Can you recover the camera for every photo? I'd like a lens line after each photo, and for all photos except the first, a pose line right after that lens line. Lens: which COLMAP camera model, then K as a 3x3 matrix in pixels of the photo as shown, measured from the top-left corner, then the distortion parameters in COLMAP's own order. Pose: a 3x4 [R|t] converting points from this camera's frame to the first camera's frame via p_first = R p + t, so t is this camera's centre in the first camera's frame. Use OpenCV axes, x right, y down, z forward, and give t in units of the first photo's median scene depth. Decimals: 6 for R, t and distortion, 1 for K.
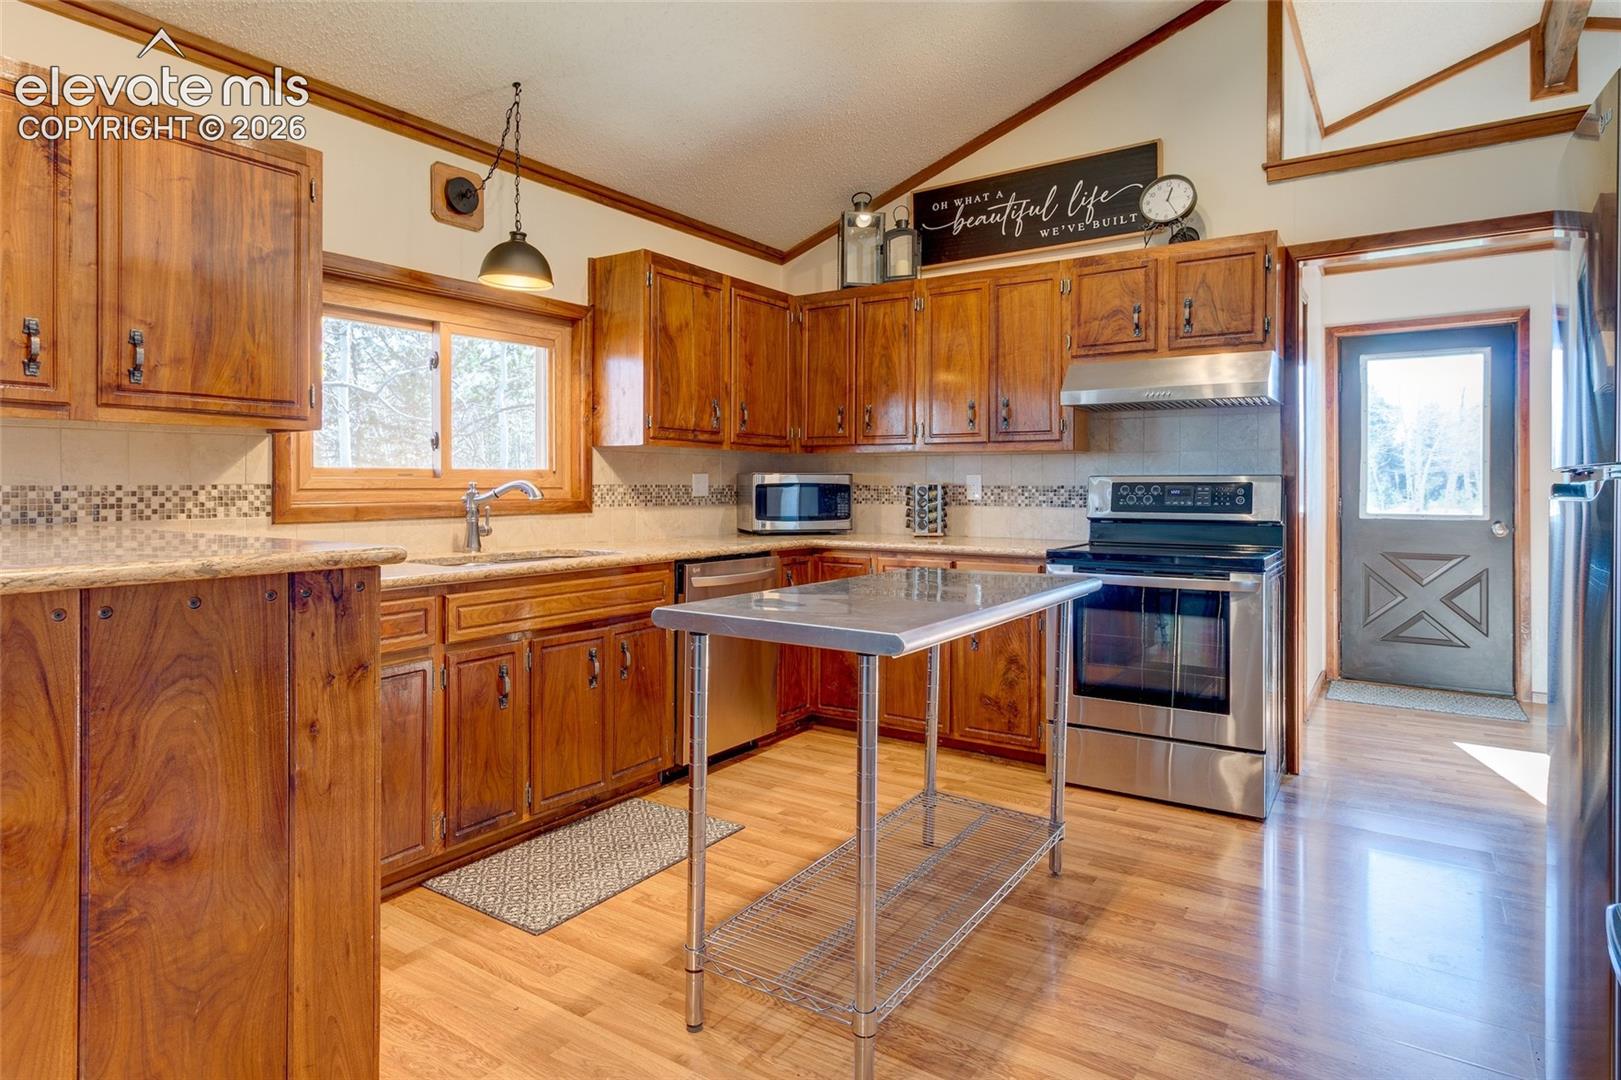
lens RADIAL K [[898.3, 0, 809.9], [0, 898.3, 483.0], [0, 0, 1]] dist [0.003940, 0.001138]
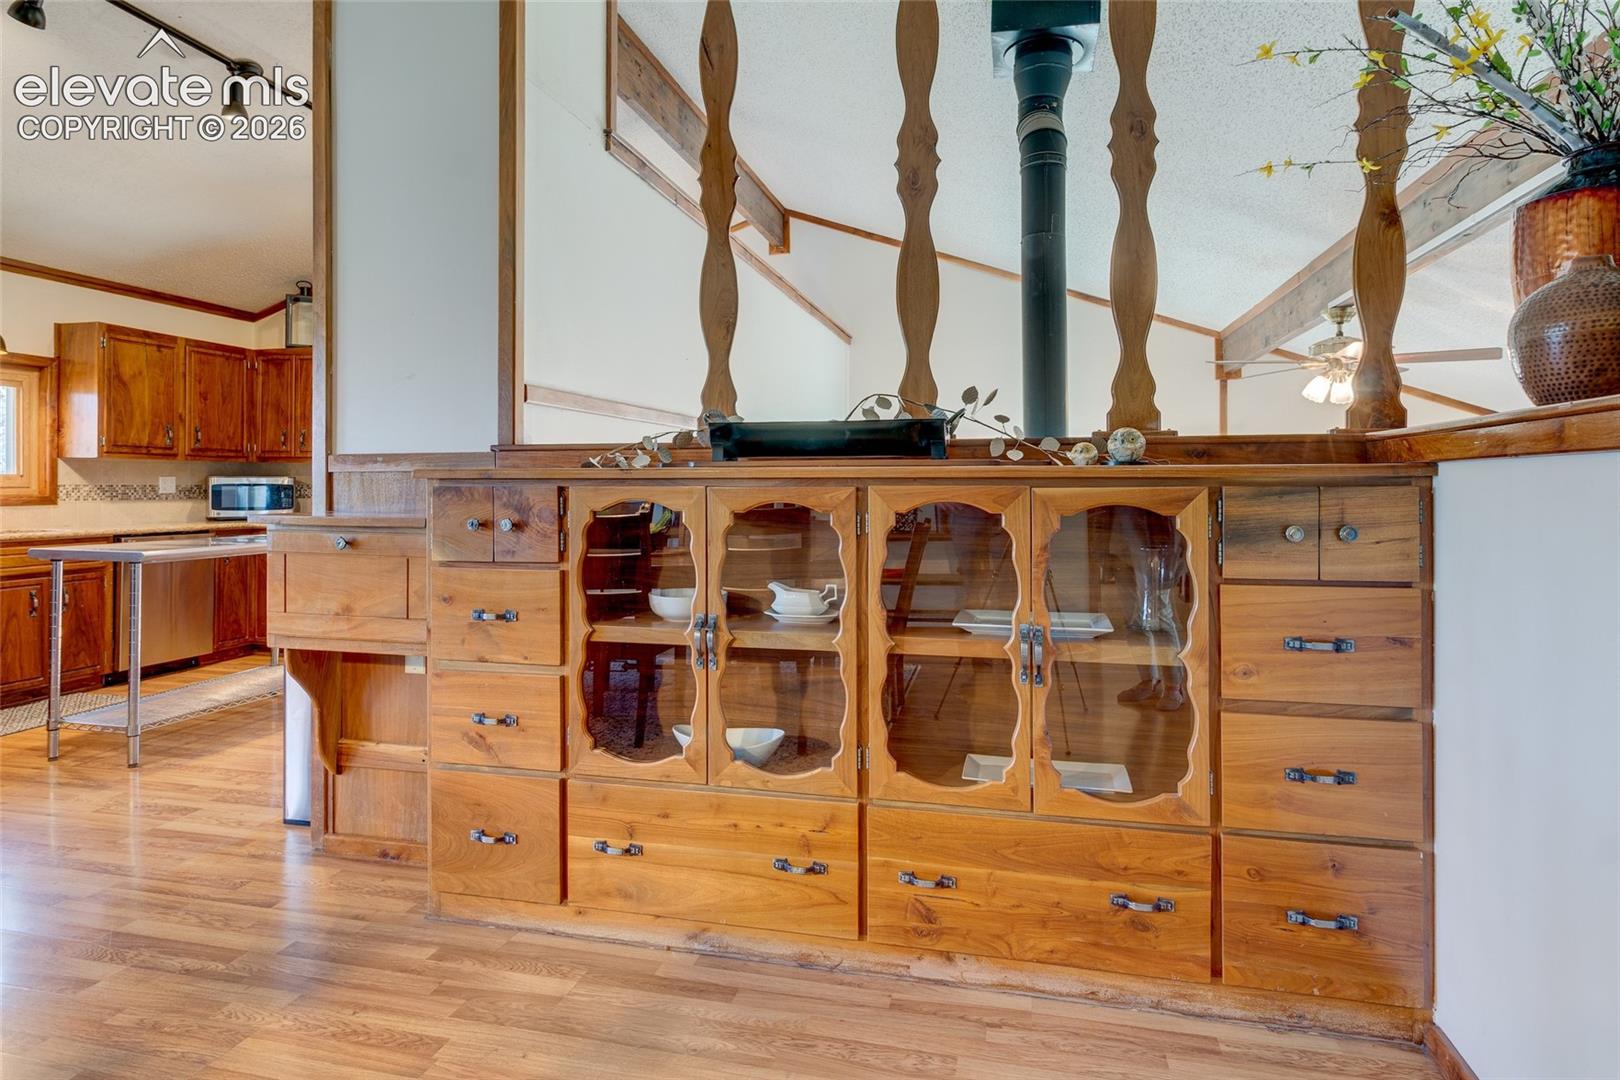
lens RADIAL K [[897.8, 0, 809.4], [0, 897.8, 483.1], [0, 0, 1]] dist [0.003940, 0.001138]
pose [[0.940324, 0.001735, 0.340277, 0.373577], [-0.002065, 0.999998, 0.000609, -0.004214], [-0.340275, -0.001276, 0.940325, -0.702602]]
